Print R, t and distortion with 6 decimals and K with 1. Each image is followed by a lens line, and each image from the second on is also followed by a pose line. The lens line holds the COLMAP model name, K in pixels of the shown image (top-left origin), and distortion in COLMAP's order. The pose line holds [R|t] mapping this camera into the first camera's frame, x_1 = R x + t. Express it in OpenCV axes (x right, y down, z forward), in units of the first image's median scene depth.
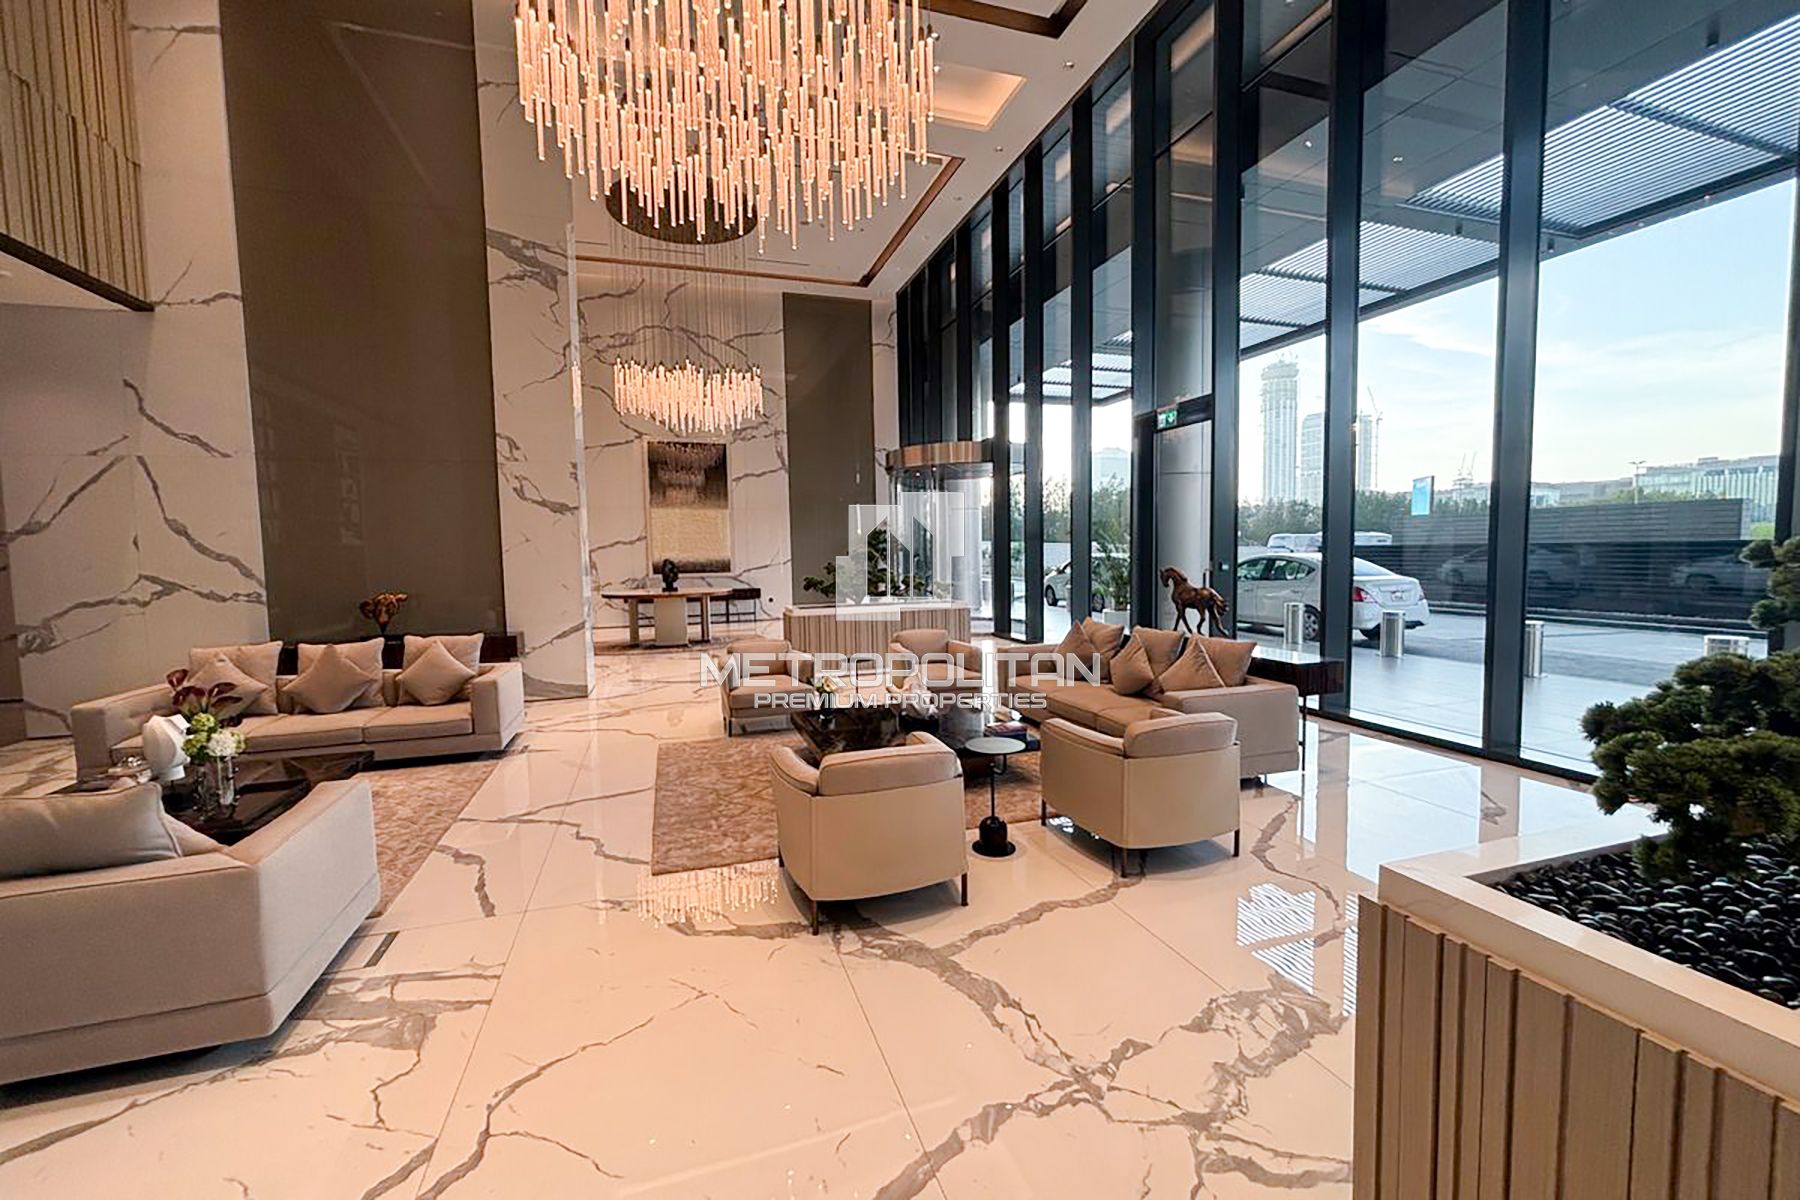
lens RADIAL K [[724.3, 0, 898.0], [0, 724.3, 597.8], [0, 0, 1]] dist [-0.000740, -0.000284]
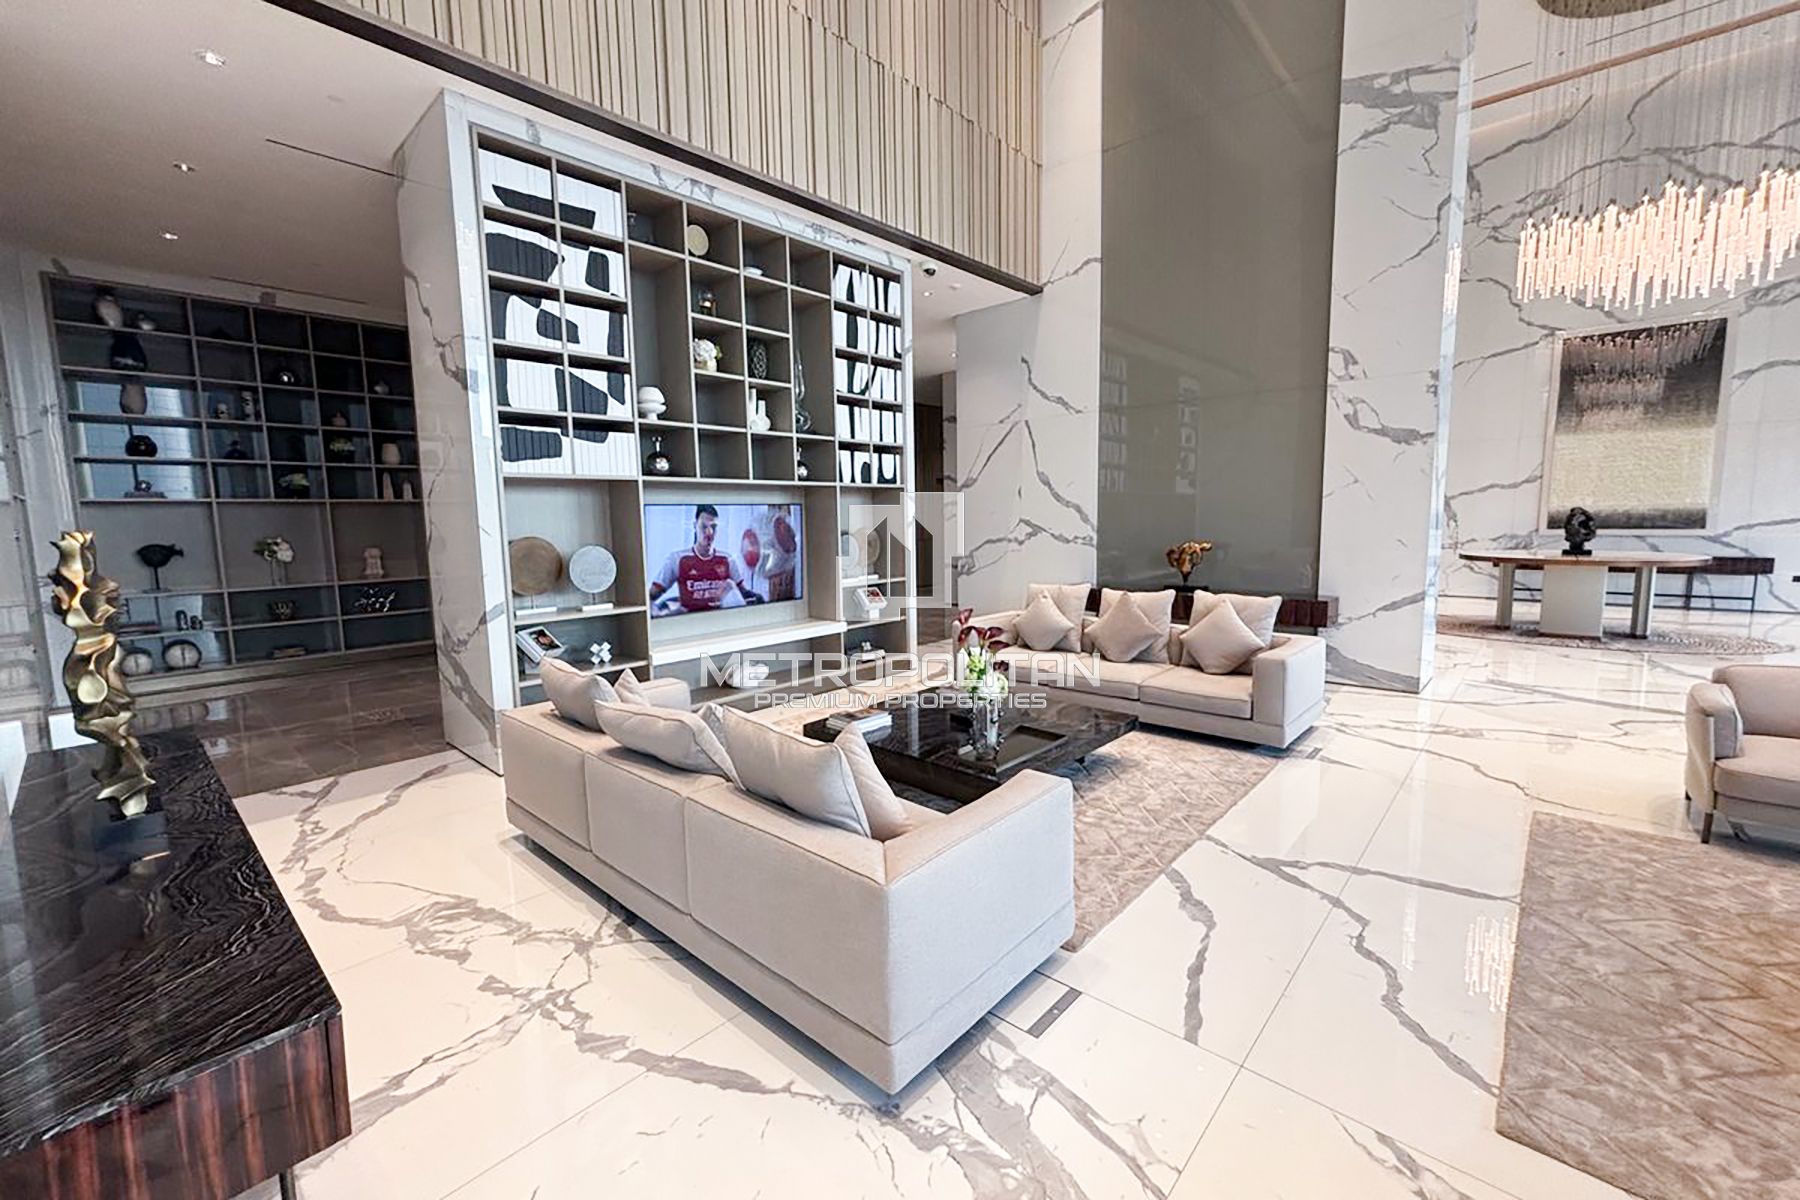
lens RADIAL K [[724.3, 0, 898.0], [0, 724.3, 597.8], [0, 0, 1]] dist [-0.000740, -0.000284]
pose [[0.496811, 0.107313, -0.861199, -0.083689], [-0.049260, 0.994213, 0.095470, -0.005063], [0.866460, -0.005008, 0.499222, 0.214757]]
